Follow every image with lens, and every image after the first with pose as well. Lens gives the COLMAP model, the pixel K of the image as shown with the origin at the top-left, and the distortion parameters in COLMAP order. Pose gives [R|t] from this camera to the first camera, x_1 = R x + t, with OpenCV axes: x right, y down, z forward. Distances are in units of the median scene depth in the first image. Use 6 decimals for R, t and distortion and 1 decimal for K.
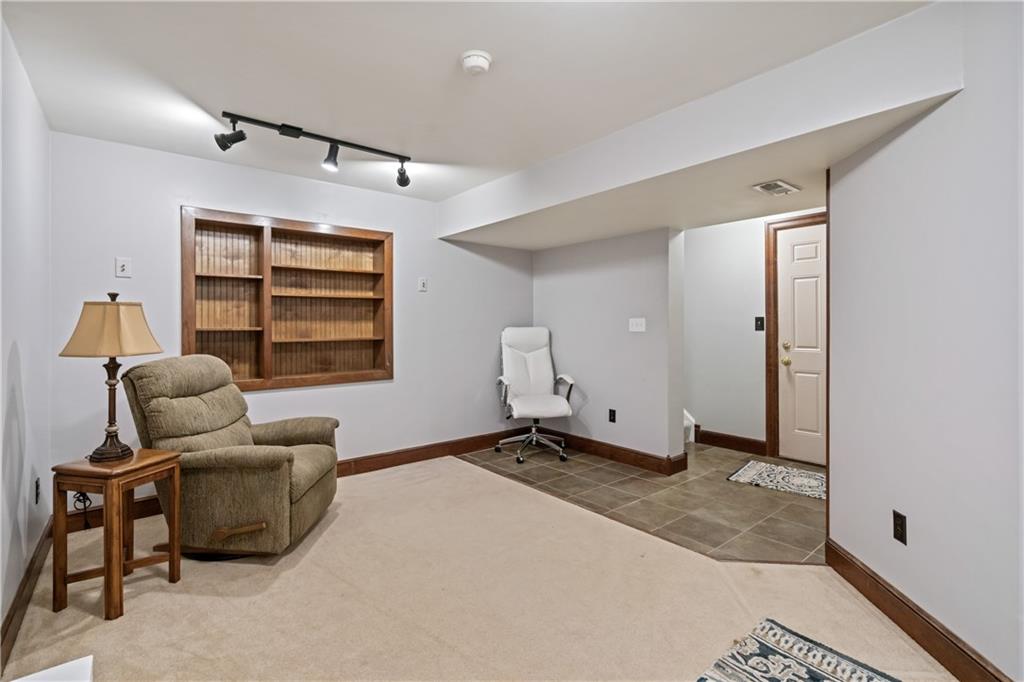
lens RADIAL K [[472.0, 0, 510.0], [0, 472.0, 327.9], [0, 0, 1]] dist [-0.001455, -0.000168]
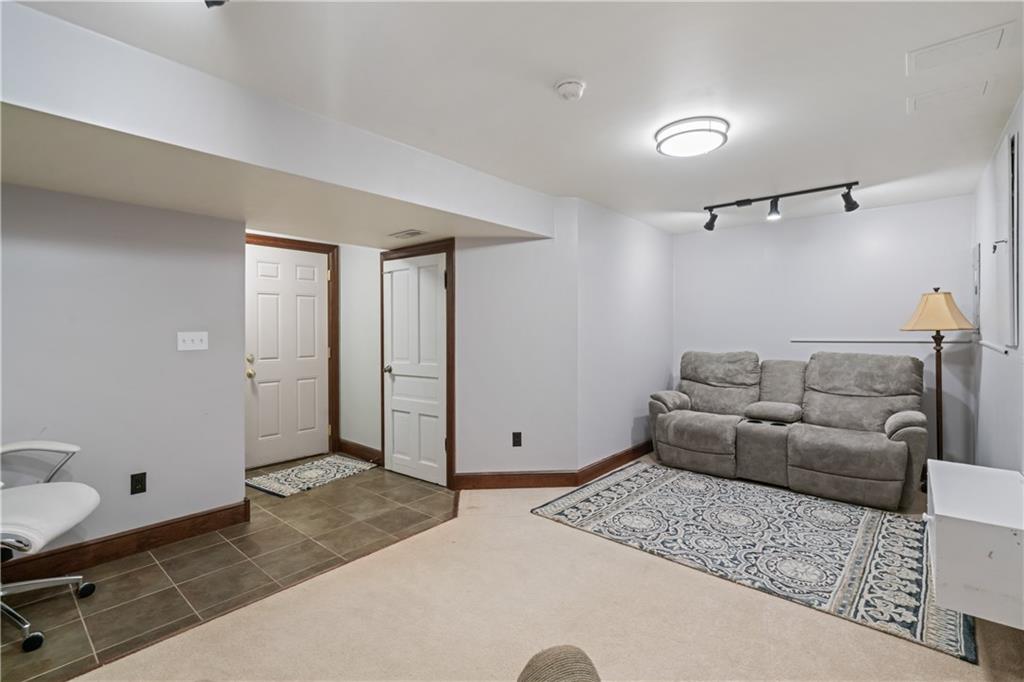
lens RADIAL K [[472.0, 0, 510.0], [0, 472.0, 327.9], [0, 0, 1]] dist [-0.001455, -0.000168]
pose [[-0.177241, 0.007508, 0.984139, -0.636530], [0.011021, 0.999923, -0.005643, -0.020070], [-0.984106, 0.009846, -0.177310, 0.772890]]
